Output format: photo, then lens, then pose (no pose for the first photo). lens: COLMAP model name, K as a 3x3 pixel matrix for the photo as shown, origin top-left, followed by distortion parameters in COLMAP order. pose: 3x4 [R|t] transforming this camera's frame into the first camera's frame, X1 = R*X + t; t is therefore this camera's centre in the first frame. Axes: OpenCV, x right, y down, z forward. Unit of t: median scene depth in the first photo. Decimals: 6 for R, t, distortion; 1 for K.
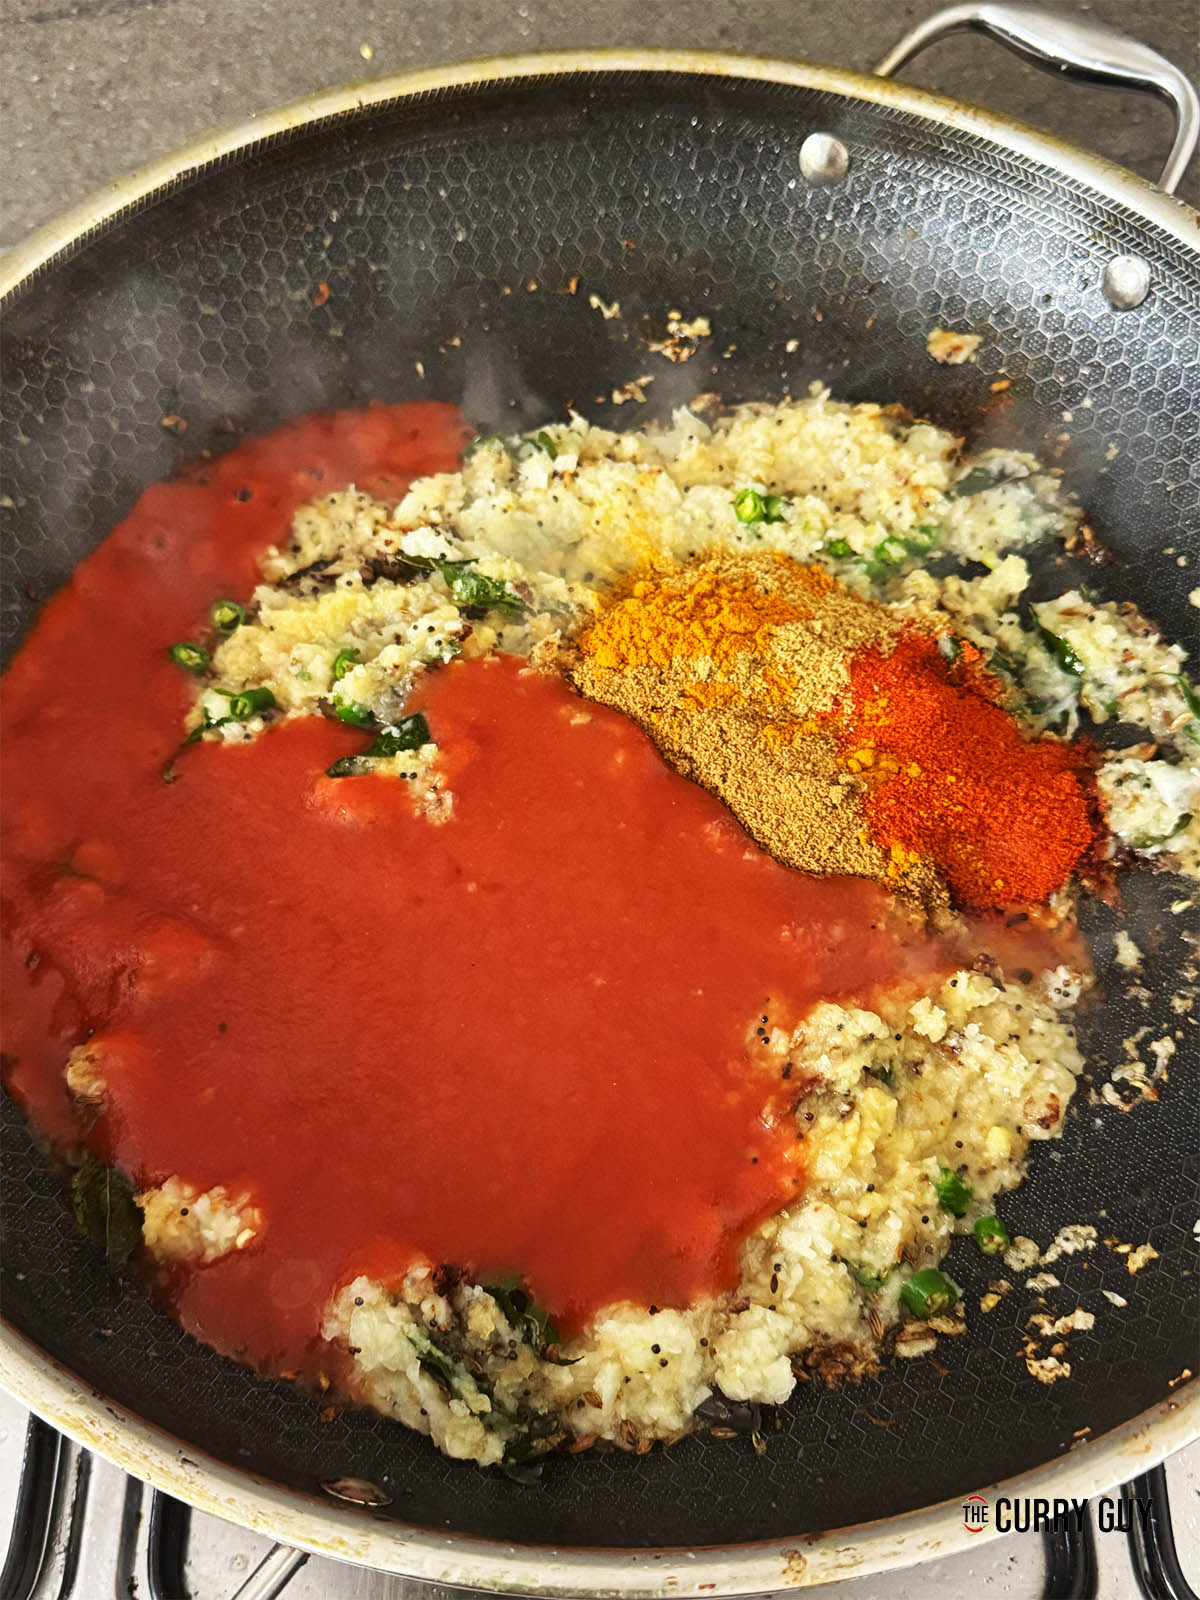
lens RADIAL K [[1666.2, 0, 600.0], [0, 1666.2, 800.0], [0, 0, 1]] dist [0.096219, -0.302821]
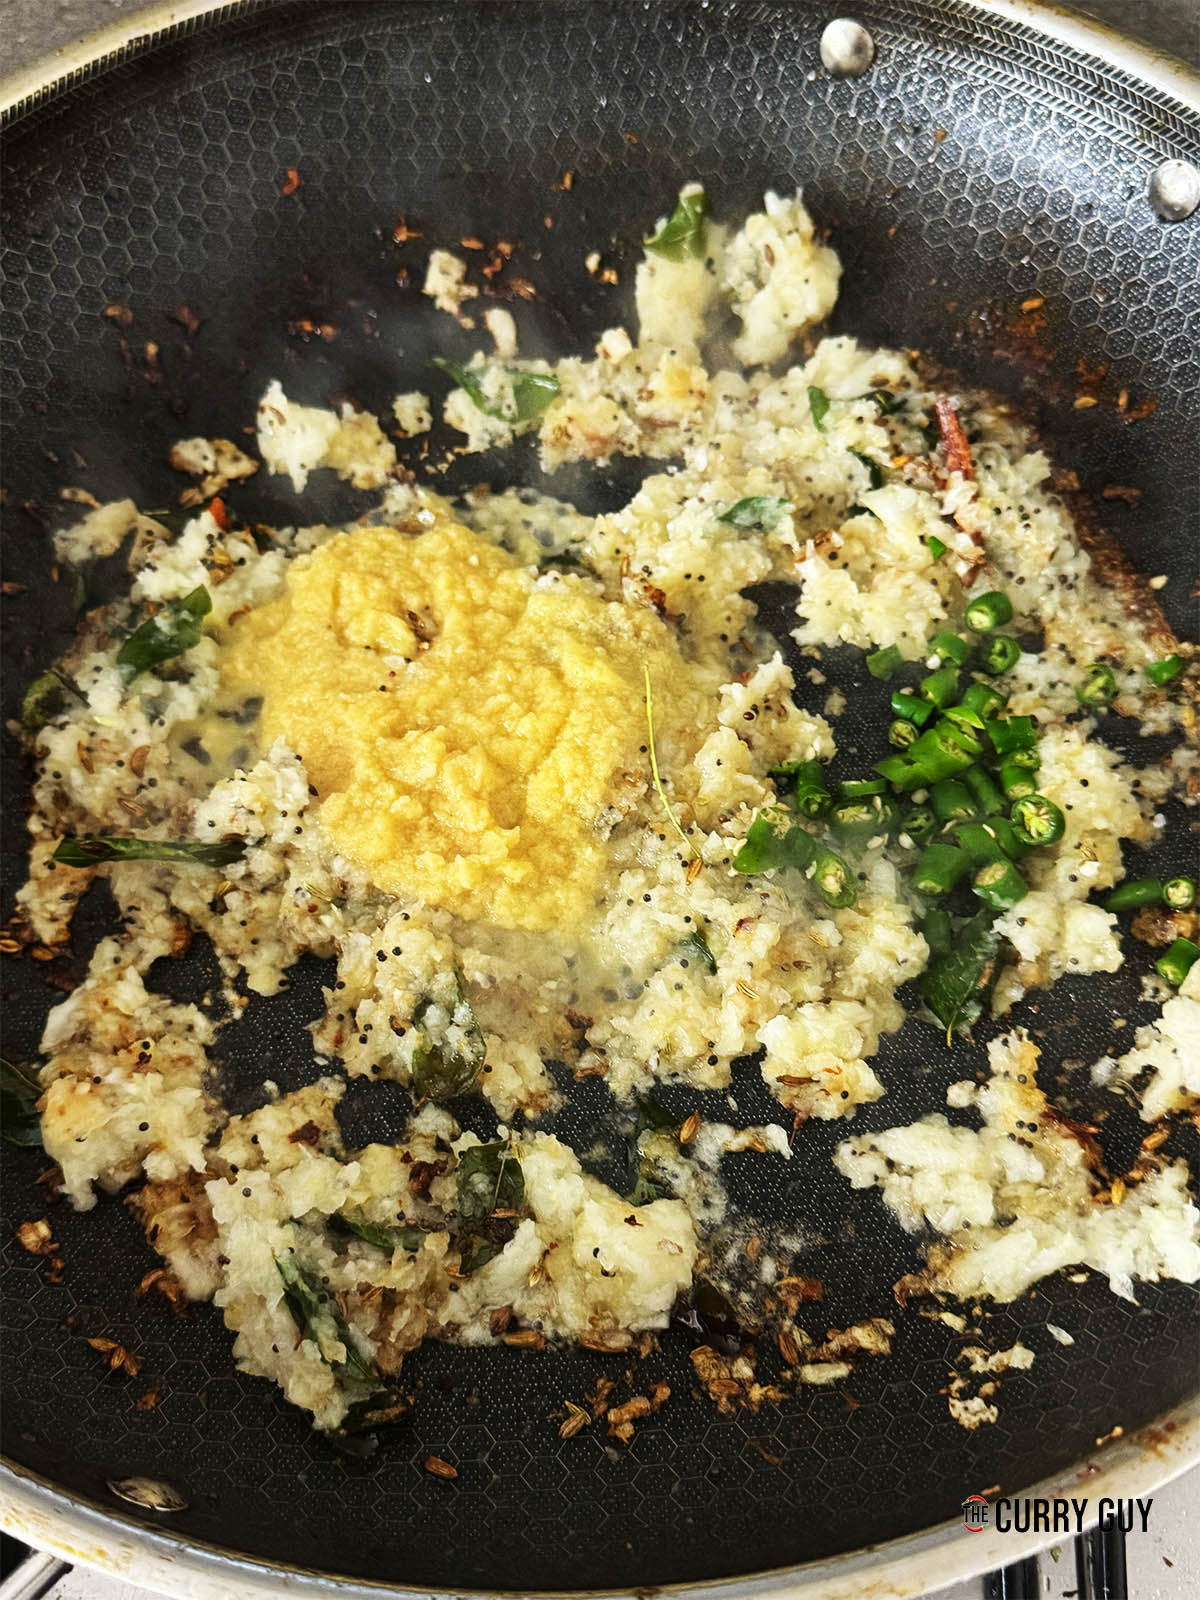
lens RADIAL K [[1692.3, 0, 606.9], [0, 1692.3, 800.7], [0, 0, 1]] dist [-0.015945, -0.034562]
pose [[0.996727, 0.051208, -0.062547, 0.084550], [-0.050714, 0.998668, 0.009455, 0.019806], [0.062948, -0.006252, 0.997997, 0.091549]]
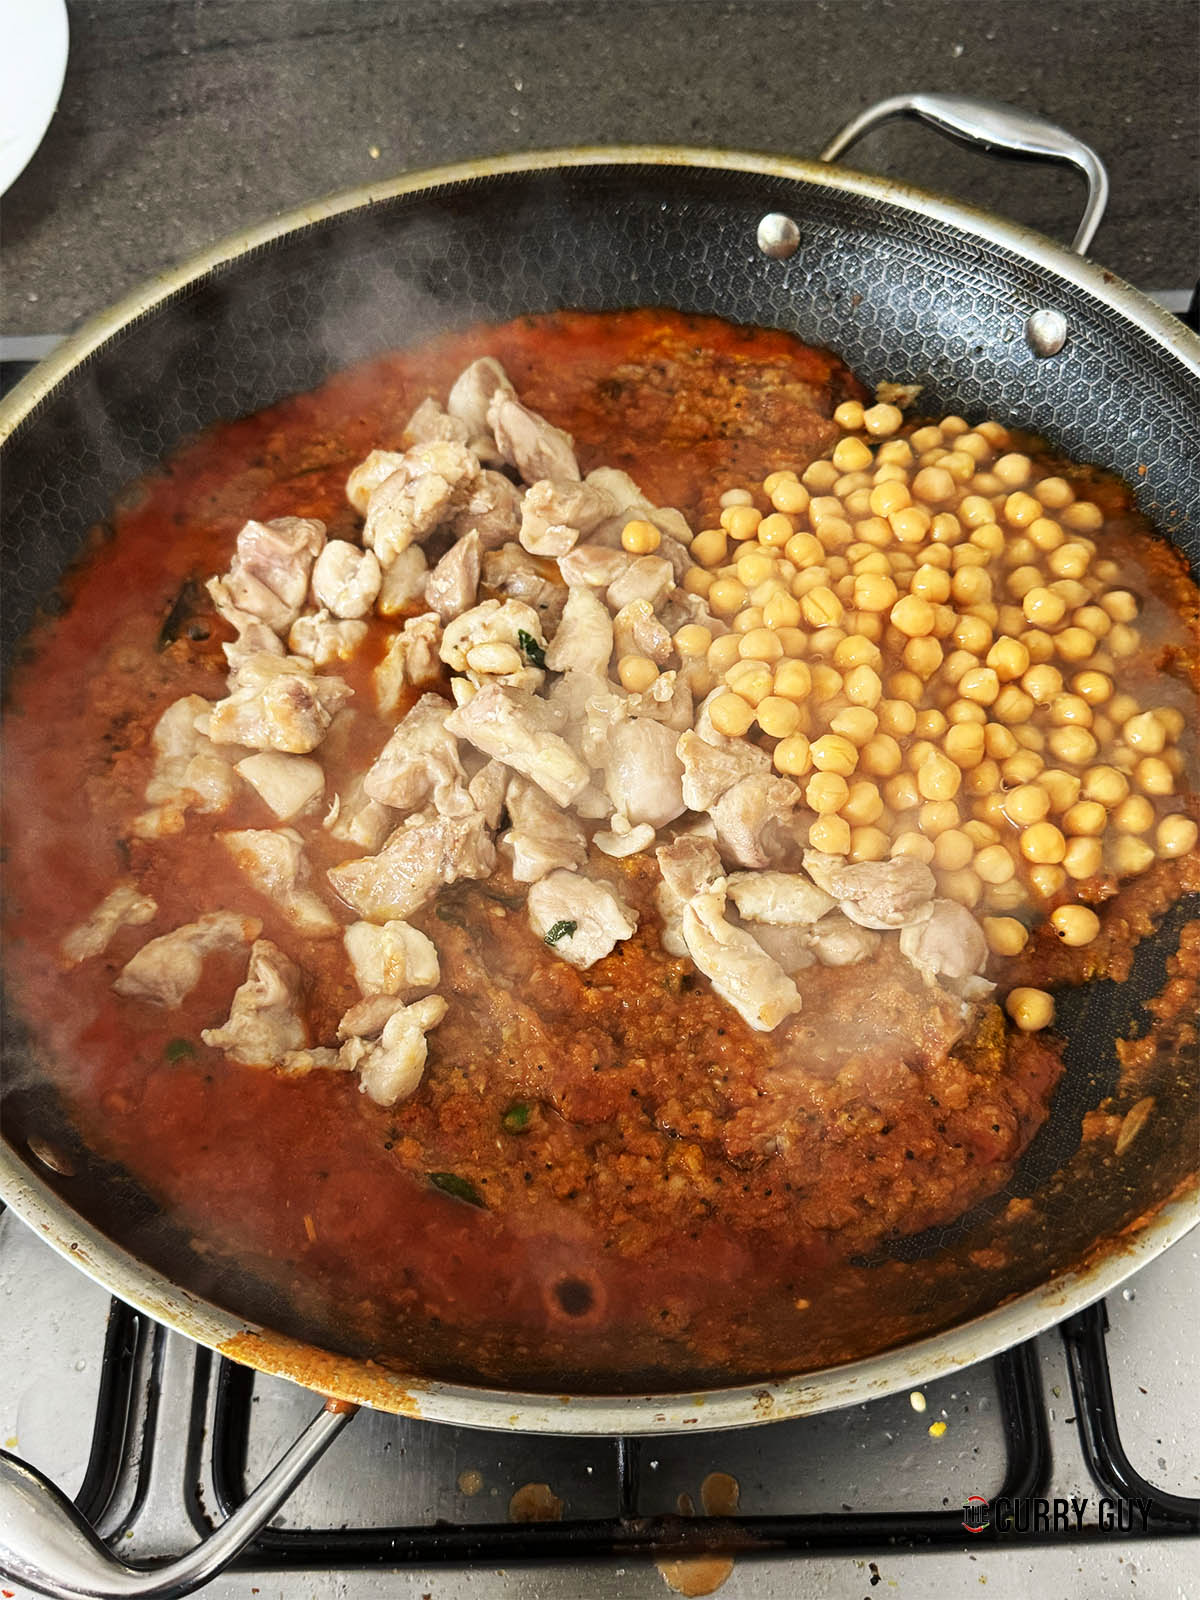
lens RADIAL K [[1649.2, 0, 601.1], [0, 1649.2, 795.6], [0, 0, 1]] dist [0.220467, -0.666234]
pose [[0.999517, -0.028596, -0.012129, 0.016450], [0.028022, 0.998590, -0.045080, 0.046432], [0.013401, 0.044719, 0.998910, -0.123646]]
